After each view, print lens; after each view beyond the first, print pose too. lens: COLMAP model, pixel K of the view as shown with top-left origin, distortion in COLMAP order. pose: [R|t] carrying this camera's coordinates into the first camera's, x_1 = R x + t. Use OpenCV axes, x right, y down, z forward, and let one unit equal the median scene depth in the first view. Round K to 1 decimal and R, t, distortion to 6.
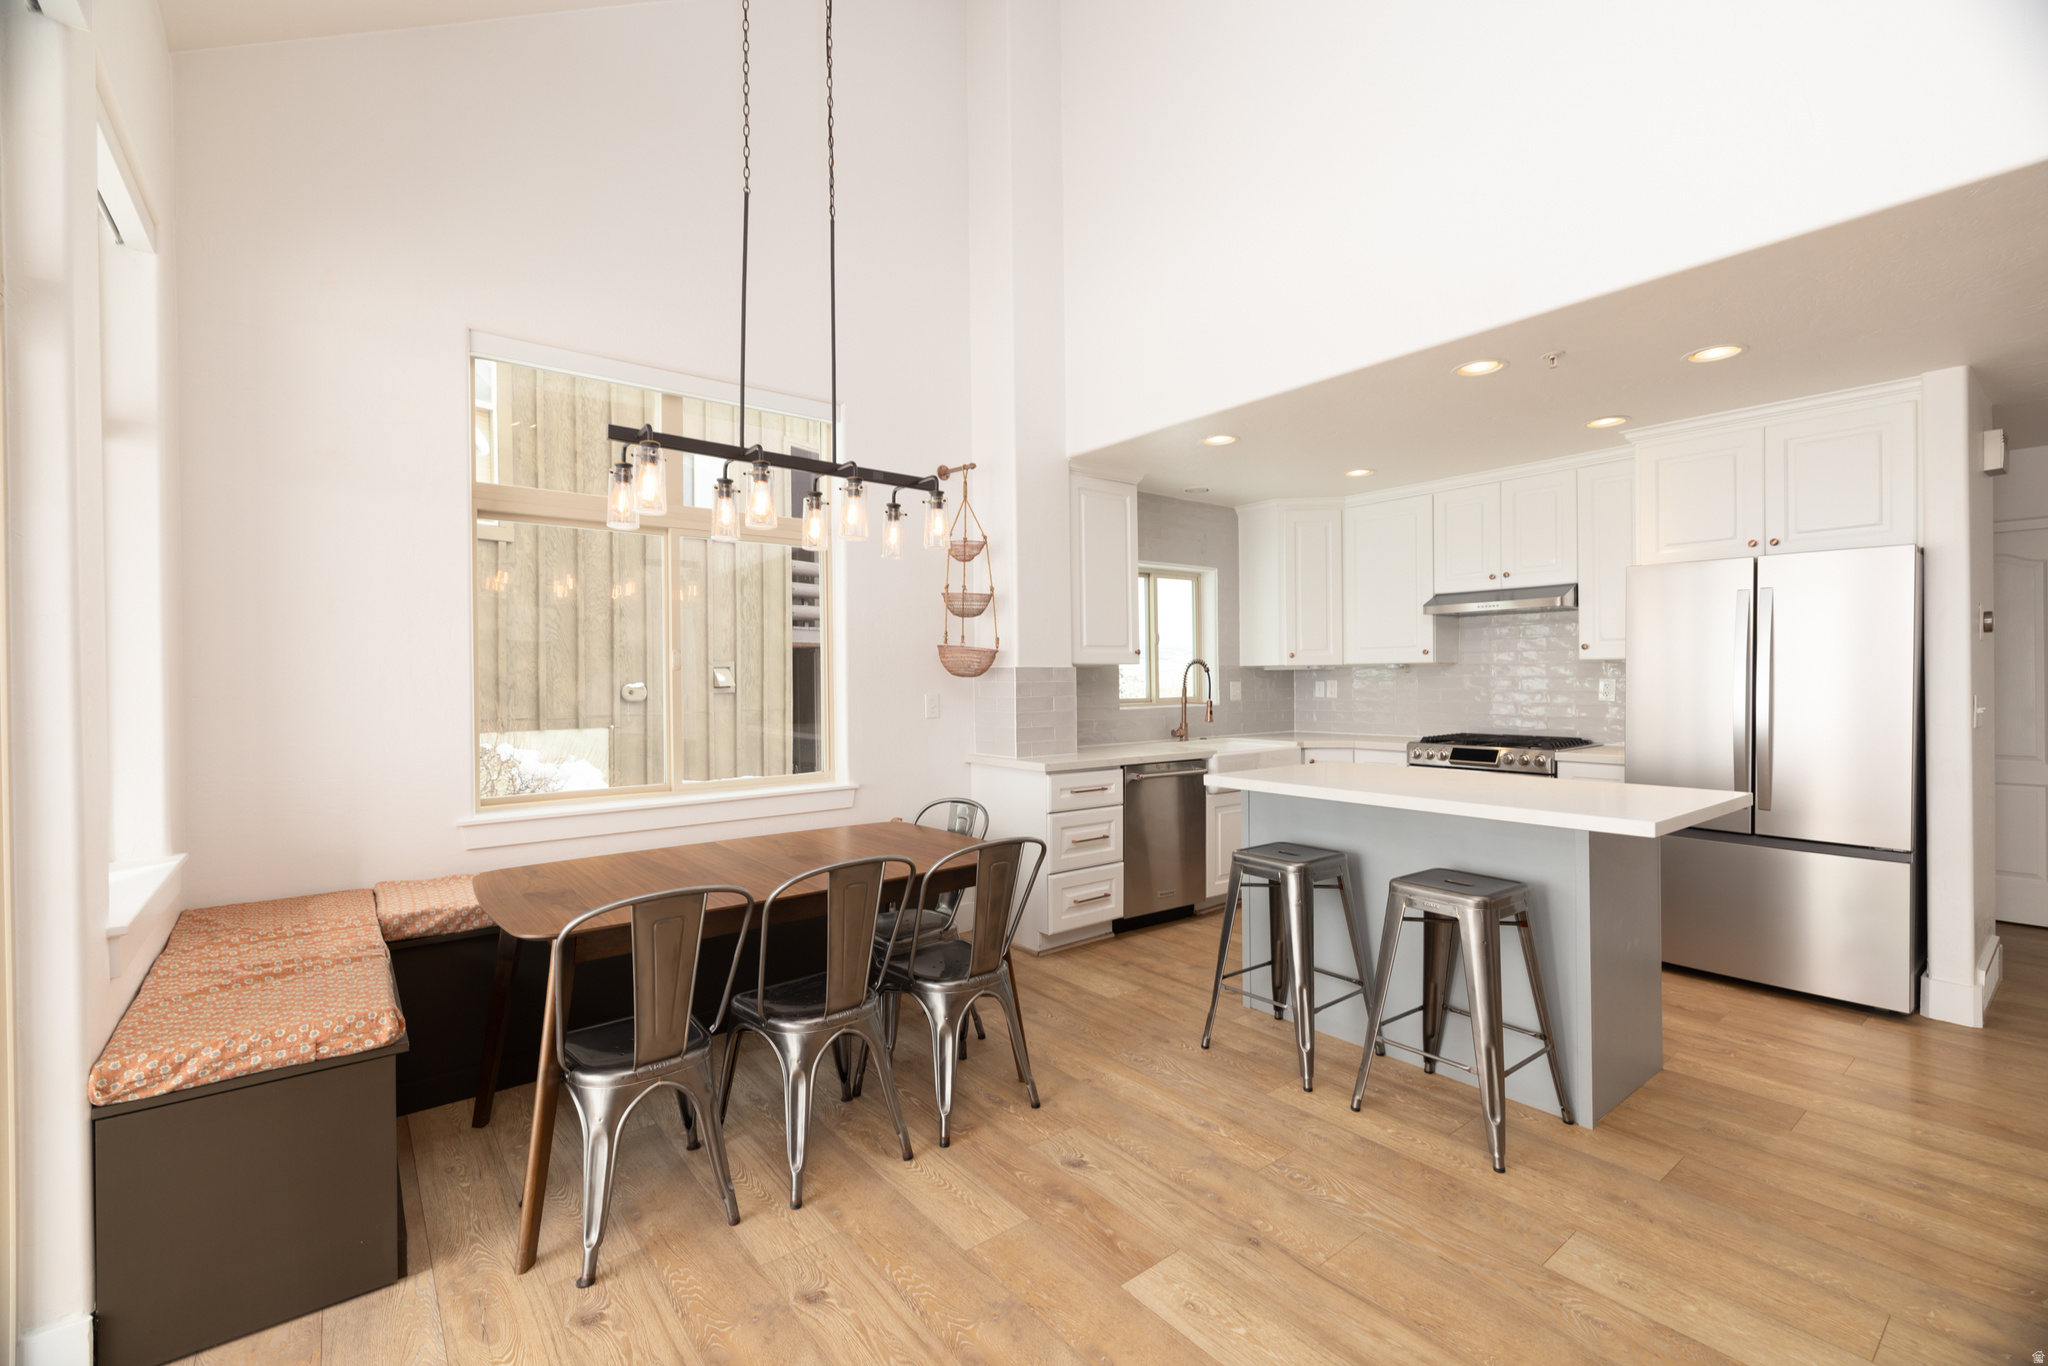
lens RADIAL K [[873.9, 0, 1022.9], [0, 873.9, 678.9], [0, 0, 1]] dist [0.001134, 0.000208]
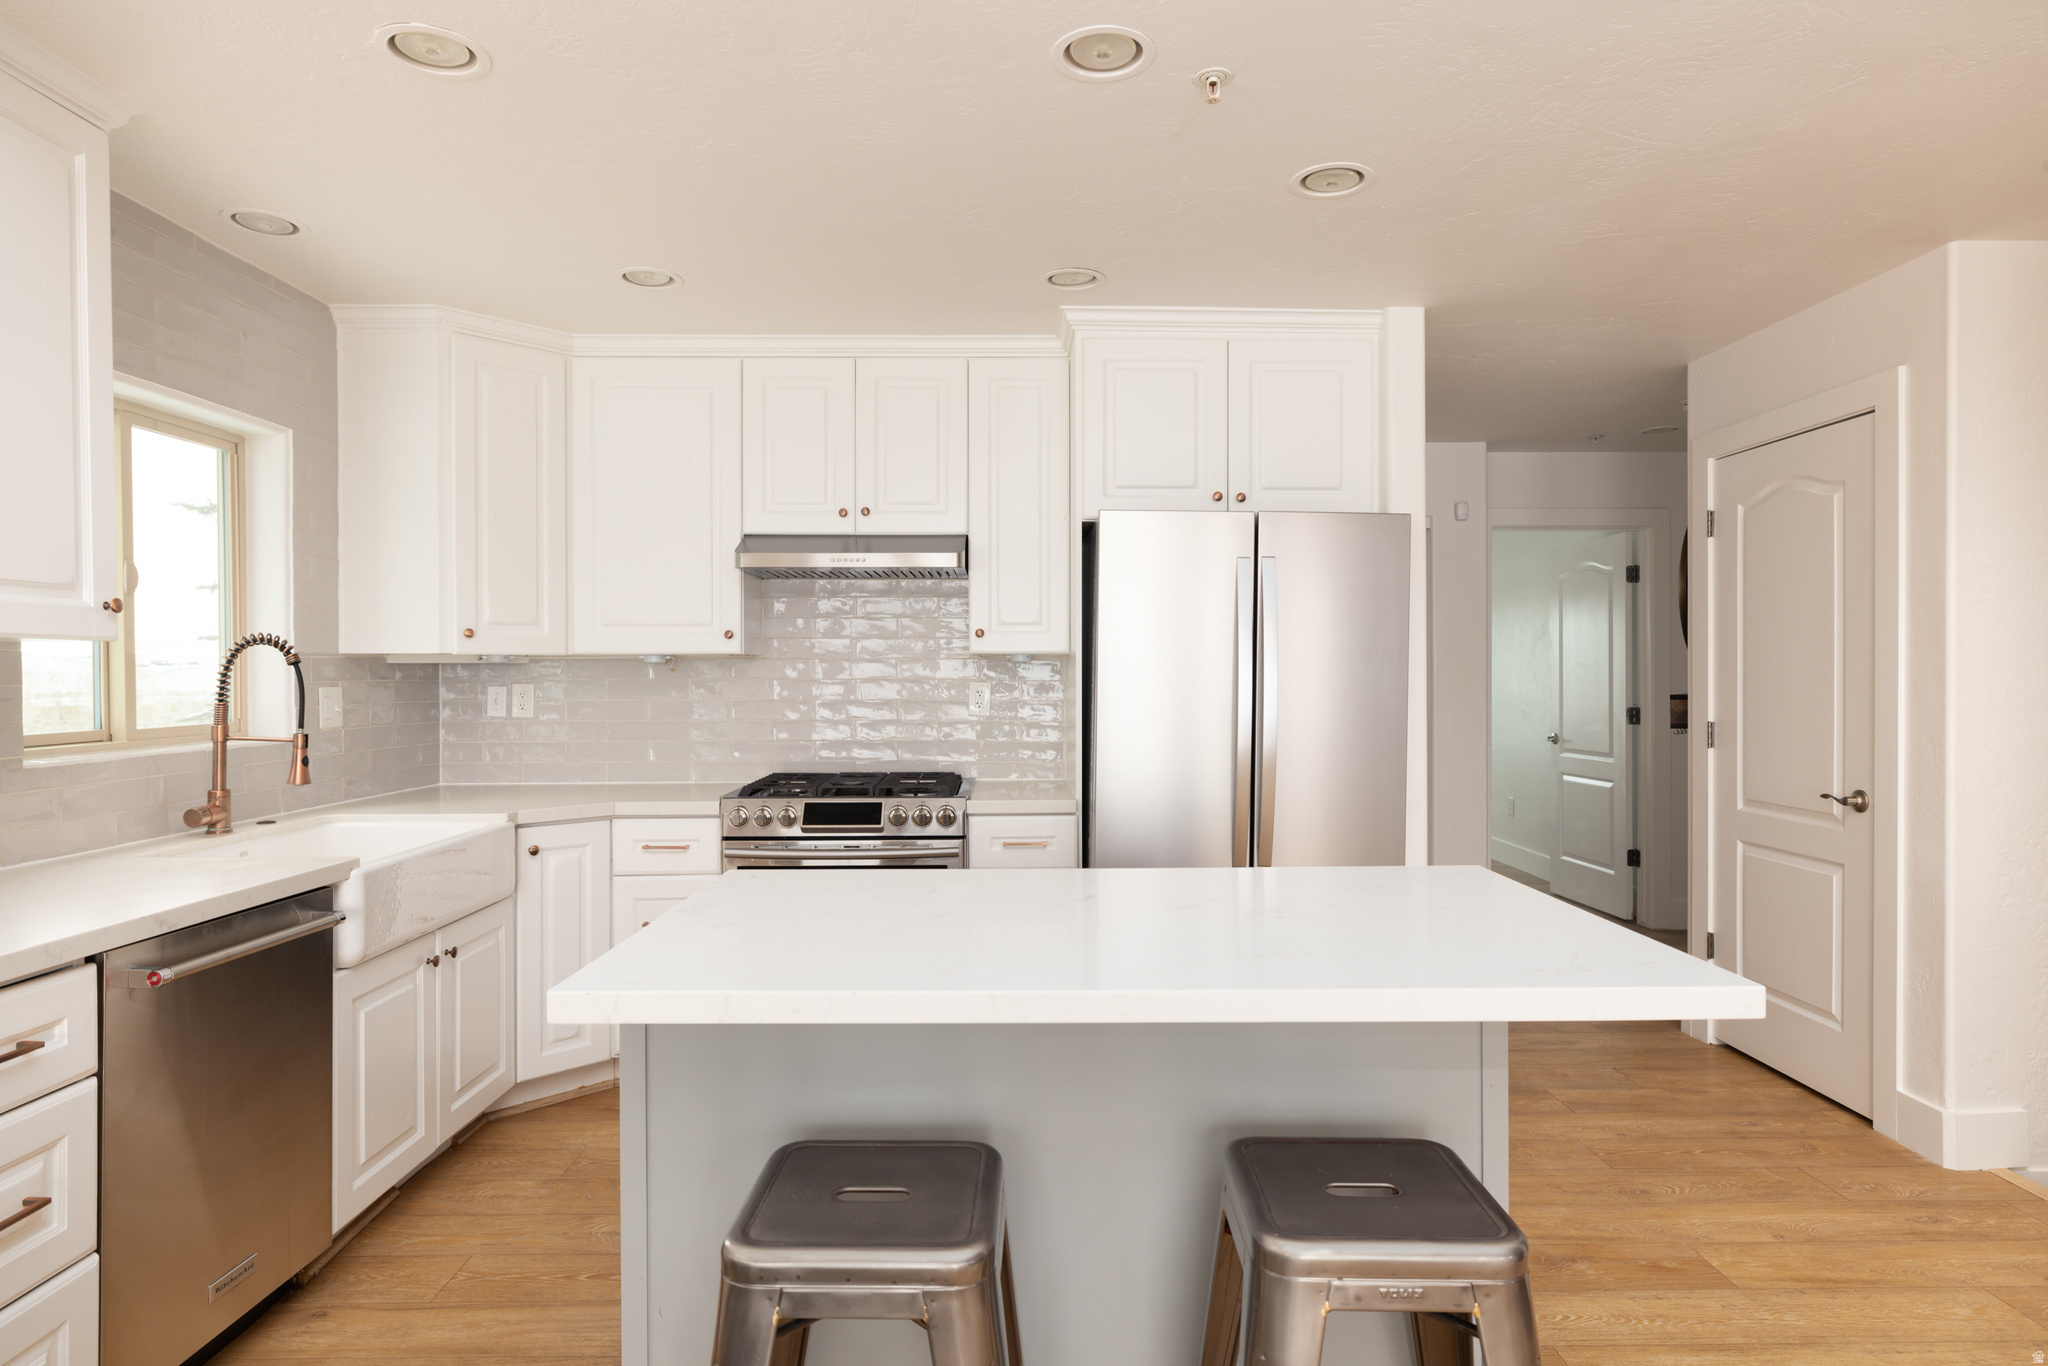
lens RADIAL K [[1131.3, 0, 1024.0], [0, 1131.3, 683.0], [0, 0, 1]] dist [-0.004066, 0.001967]
pose [[0.604767, 0.001784, 0.796400, -0.007894], [-0.002095, 0.999998, -0.000649, 0.000704], [-0.796400, -0.001276, 0.604769, 0.415707]]
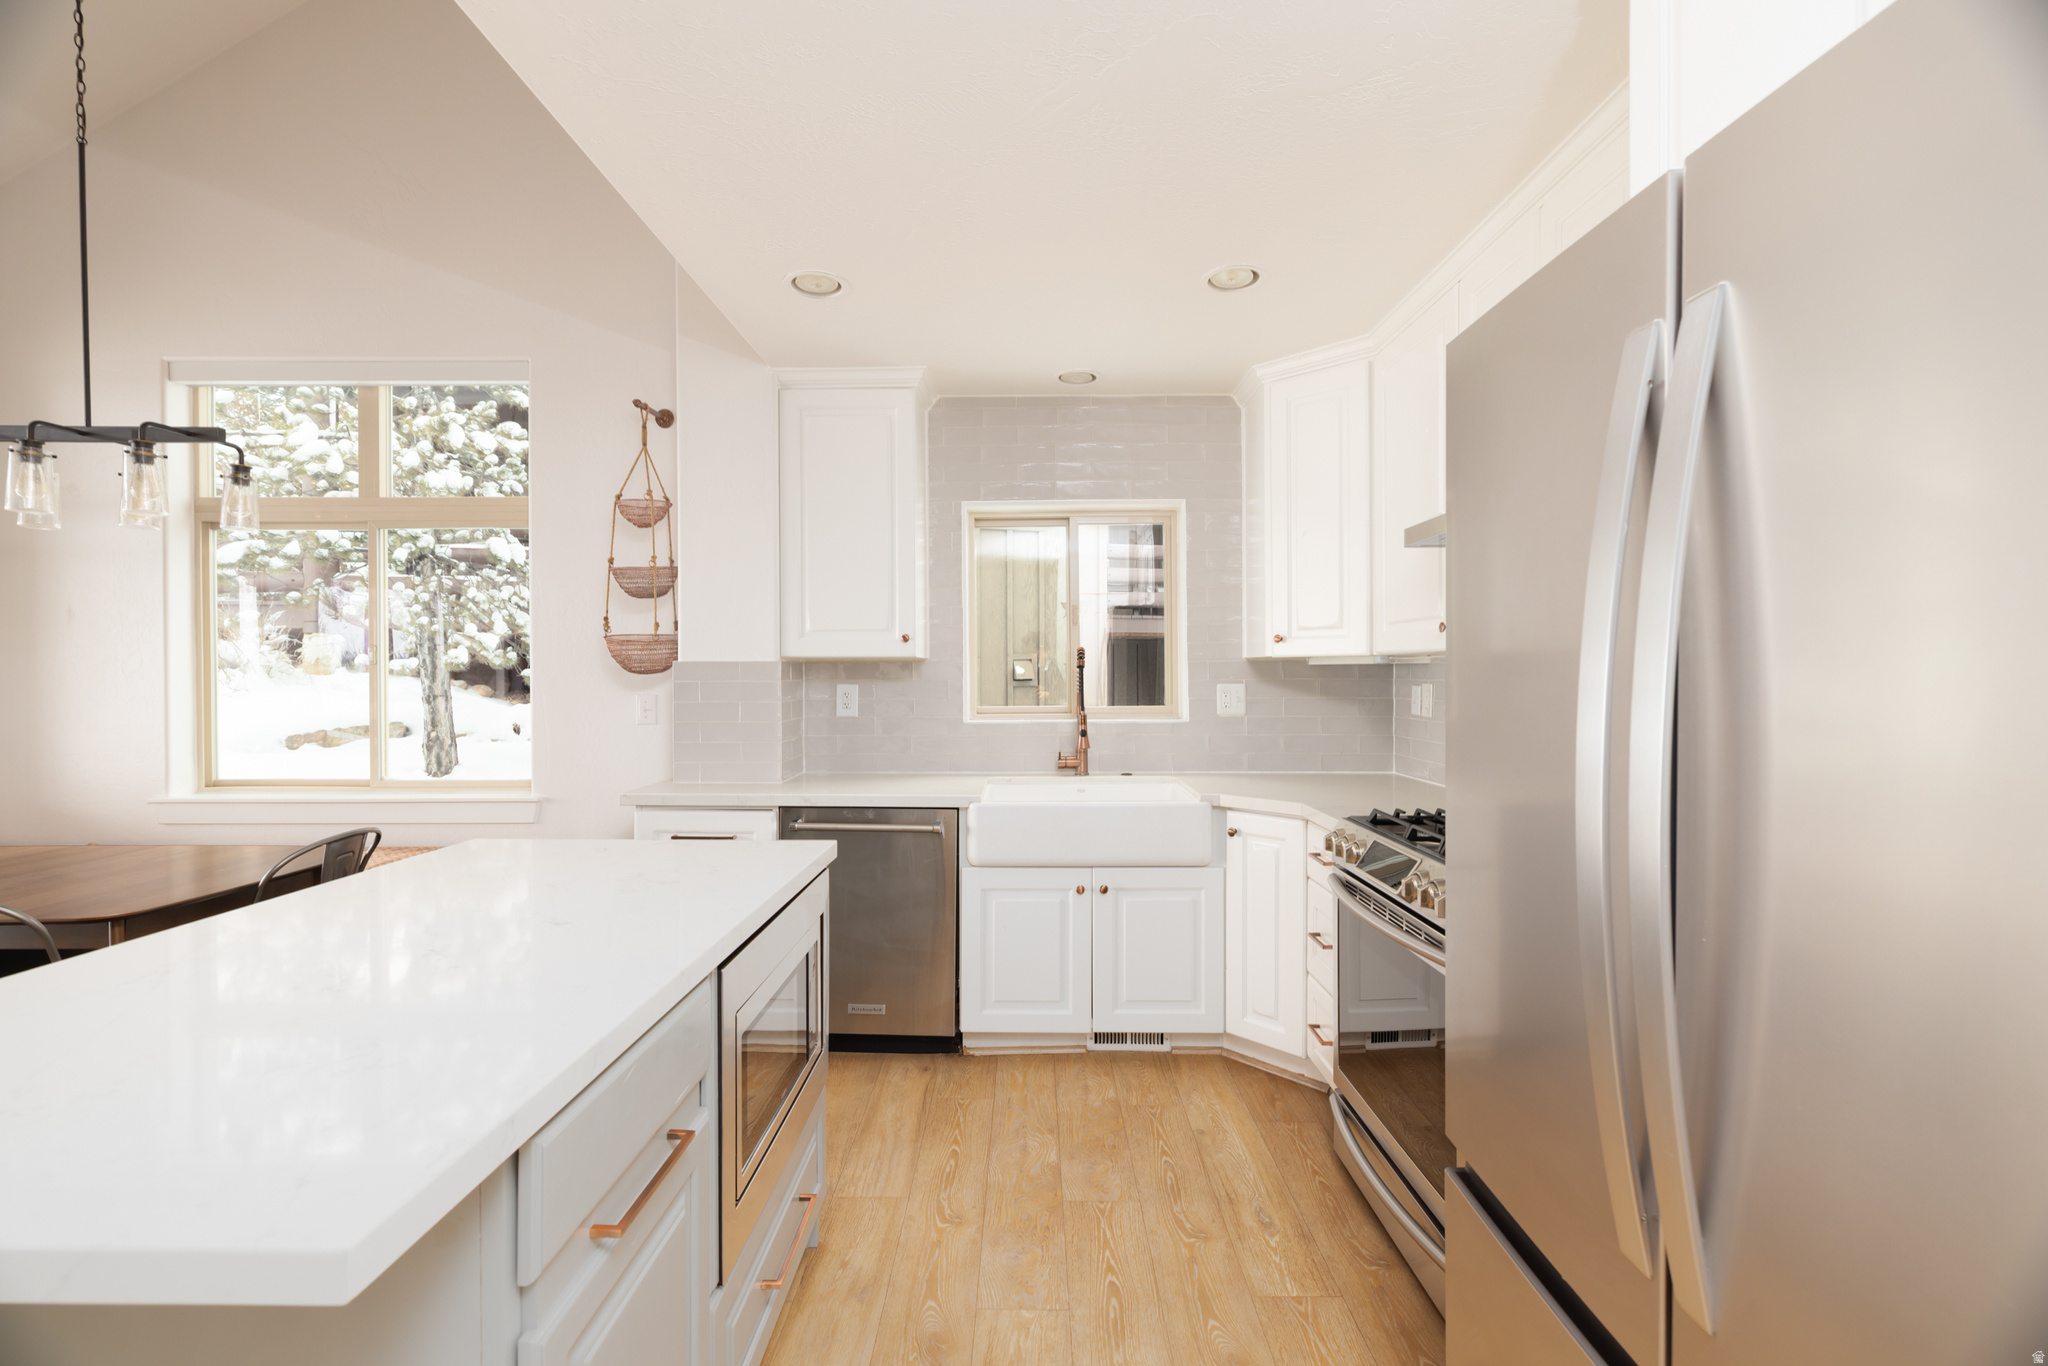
lens RADIAL K [[883.8, 0, 1020.7], [0, 883.8, 680.7], [0, 0, 1]] dist [0.000799, 0.000096]
pose [[0.781979, 0.013353, -0.623161, 0.592968], [-0.005974, 0.999885, 0.013929, -0.007806], [0.623276, -0.007170, 0.781969, 0.503866]]
